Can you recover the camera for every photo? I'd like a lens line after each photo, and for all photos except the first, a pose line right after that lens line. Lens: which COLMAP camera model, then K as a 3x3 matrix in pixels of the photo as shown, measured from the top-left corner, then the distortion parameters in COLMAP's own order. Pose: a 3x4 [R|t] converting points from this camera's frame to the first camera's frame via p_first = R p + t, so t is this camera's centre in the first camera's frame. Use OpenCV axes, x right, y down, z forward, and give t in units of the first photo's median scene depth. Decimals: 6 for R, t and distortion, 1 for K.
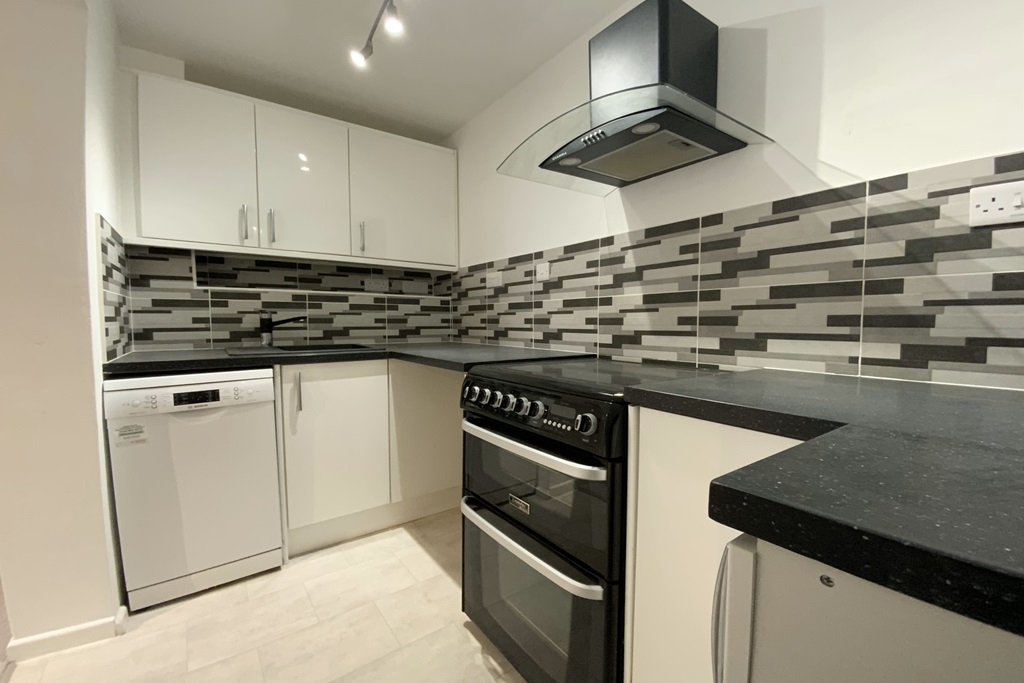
lens RADIAL K [[412.3, 0, 517.0], [0, 412.3, 340.0], [0, 0, 1]] dist [0.012244, -0.013111]
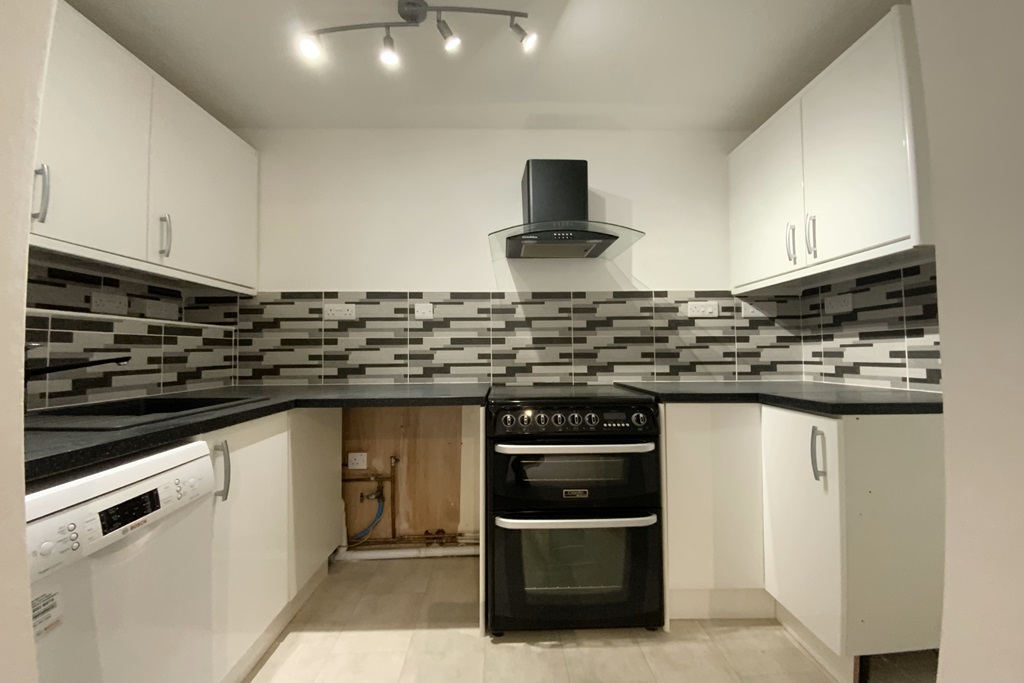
lens RADIAL K [[412.3, 0, 517.6], [0, 412.3, 327.5], [0, 0, 1]] dist [0.012244, -0.013111]
pose [[0.571843, 0.041164, 0.819330, -0.903985], [0.044336, 0.995730, -0.080970, -0.032601], [-0.819164, 0.082628, 0.567576, 0.248262]]
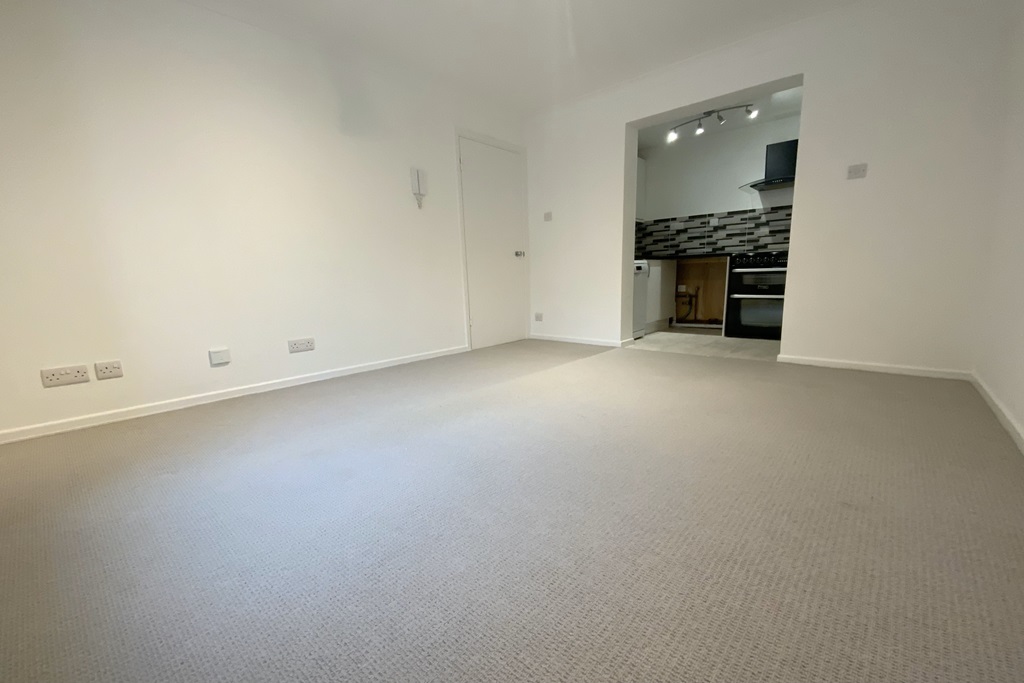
lens RADIAL K [[412.3, 0, 509.3], [0, 412.3, 356.3], [0, 0, 1]] dist [0.012244, -0.013111]
pose [[0.978191, -0.064242, 0.197524, -2.201224], [0.035176, 0.988468, 0.147285, 0.285221], [-0.204708, -0.137125, 0.969170, -1.639519]]
